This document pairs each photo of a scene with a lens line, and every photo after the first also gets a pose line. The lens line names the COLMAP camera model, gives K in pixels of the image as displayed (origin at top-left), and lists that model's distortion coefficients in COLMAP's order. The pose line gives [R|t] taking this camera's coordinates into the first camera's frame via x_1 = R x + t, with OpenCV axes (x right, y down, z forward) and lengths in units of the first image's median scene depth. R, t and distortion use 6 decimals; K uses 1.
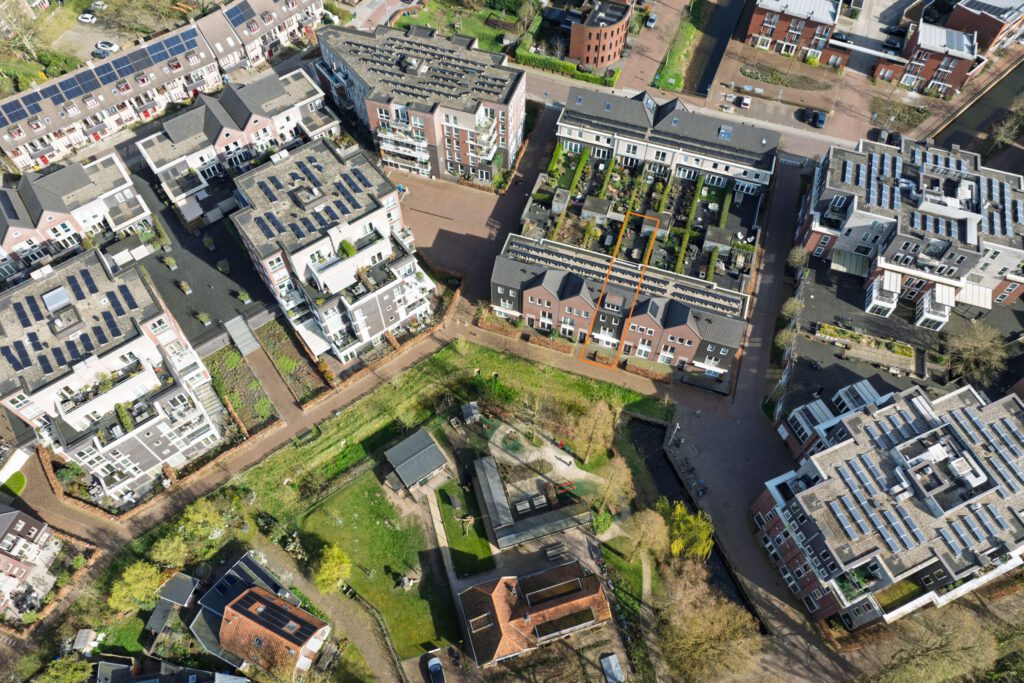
lens RADIAL K [[615.4, 0, 511.5], [0, 615.4, 364.0], [0, 0, 1]] dist [-0.007142, -0.002591]
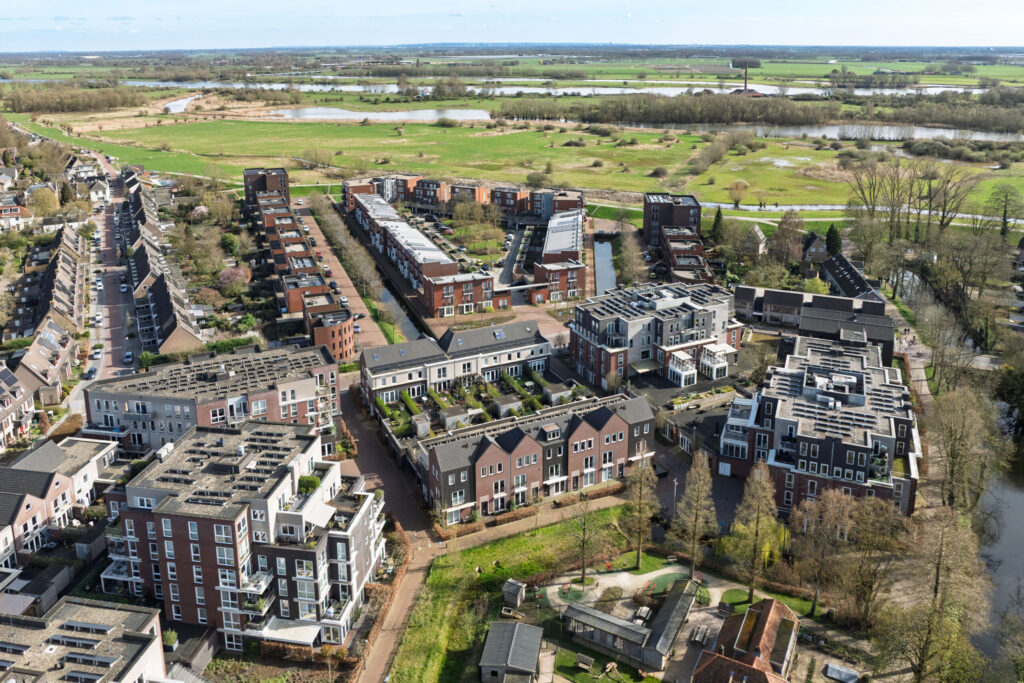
lens RADIAL K [[712.5, 0, 512.0], [0, 712.5, 341.5], [0, 0, 1]] dist [-0.004451, -0.002501]
pose [[0.725914, -0.284771, 0.626063, -0.533467], [0.615498, 0.675190, -0.406547, 0.221396], [-0.306939, 0.680459, 0.665406, 0.092646]]
